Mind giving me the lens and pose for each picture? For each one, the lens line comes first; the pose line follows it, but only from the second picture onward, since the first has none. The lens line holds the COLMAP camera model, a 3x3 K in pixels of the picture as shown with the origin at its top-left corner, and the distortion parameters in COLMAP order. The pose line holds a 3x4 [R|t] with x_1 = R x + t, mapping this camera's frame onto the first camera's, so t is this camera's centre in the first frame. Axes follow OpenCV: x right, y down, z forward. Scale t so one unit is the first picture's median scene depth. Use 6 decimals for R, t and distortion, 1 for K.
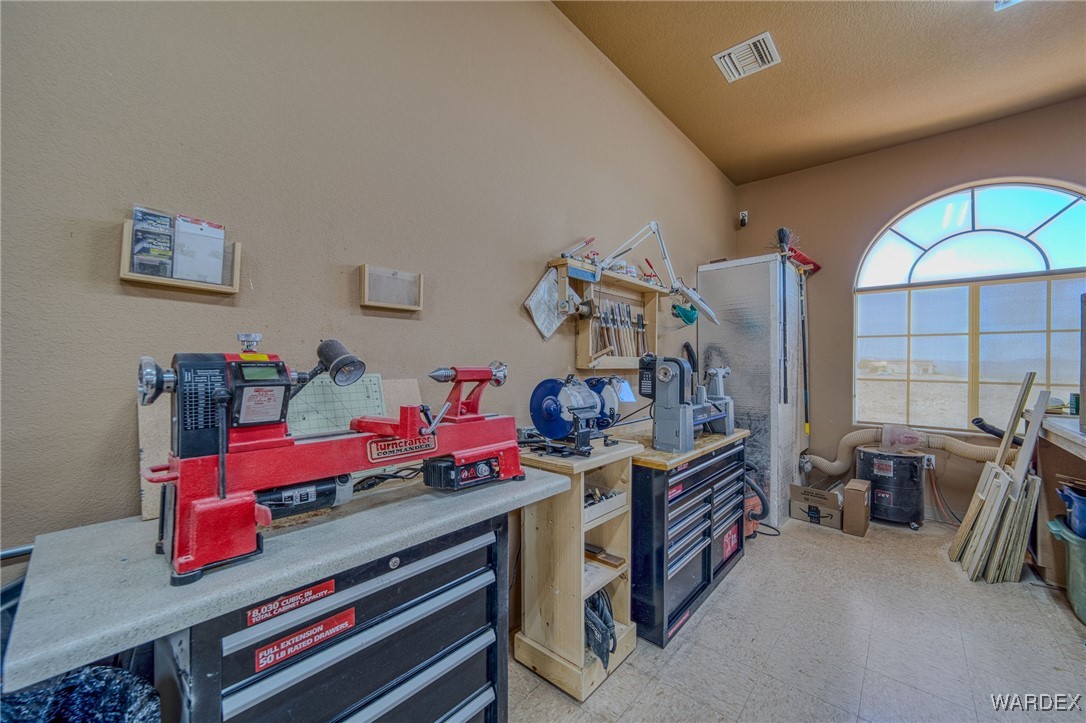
lens RADIAL K [[418.3, 0, 544.1], [0, 418.3, 359.4], [0, 0, 1]] dist [-0.003595, 0.000484]
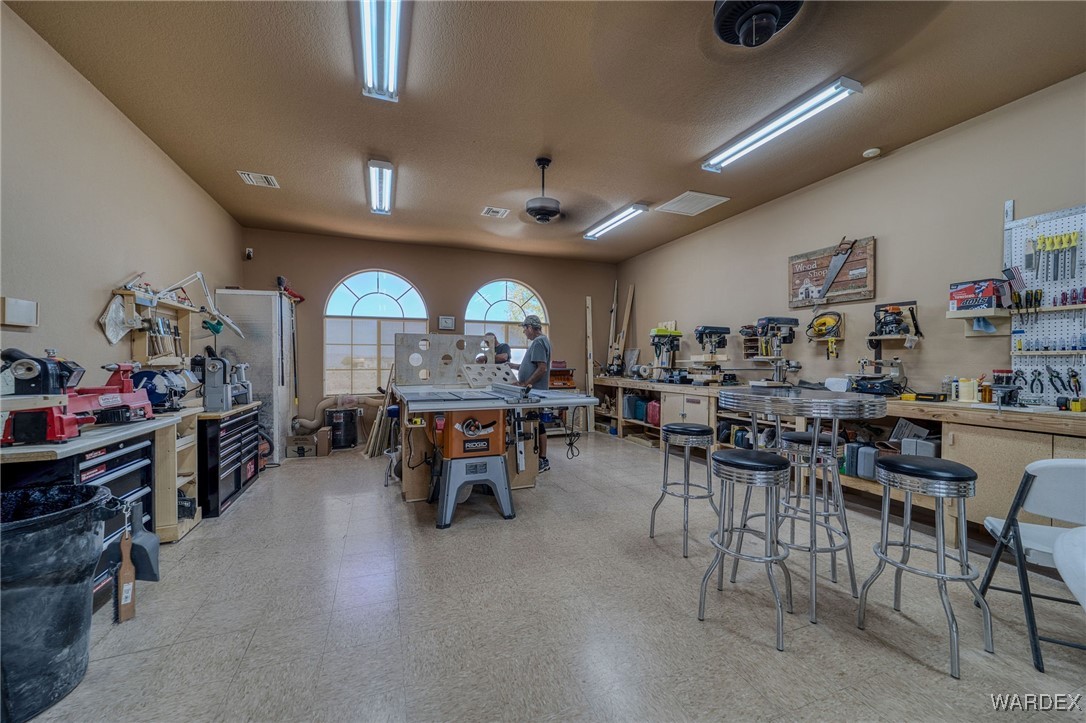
lens RADIAL K [[418.3, 0, 544.8], [0, 418.3, 361.0], [0, 0, 1]] dist [-0.003595, 0.000484]
pose [[0.459126, -0.010208, 0.888312, -0.468842], [0.002427, 0.999945, 0.010237, -0.003830], [-0.888368, -0.002544, 0.459126, -0.768387]]
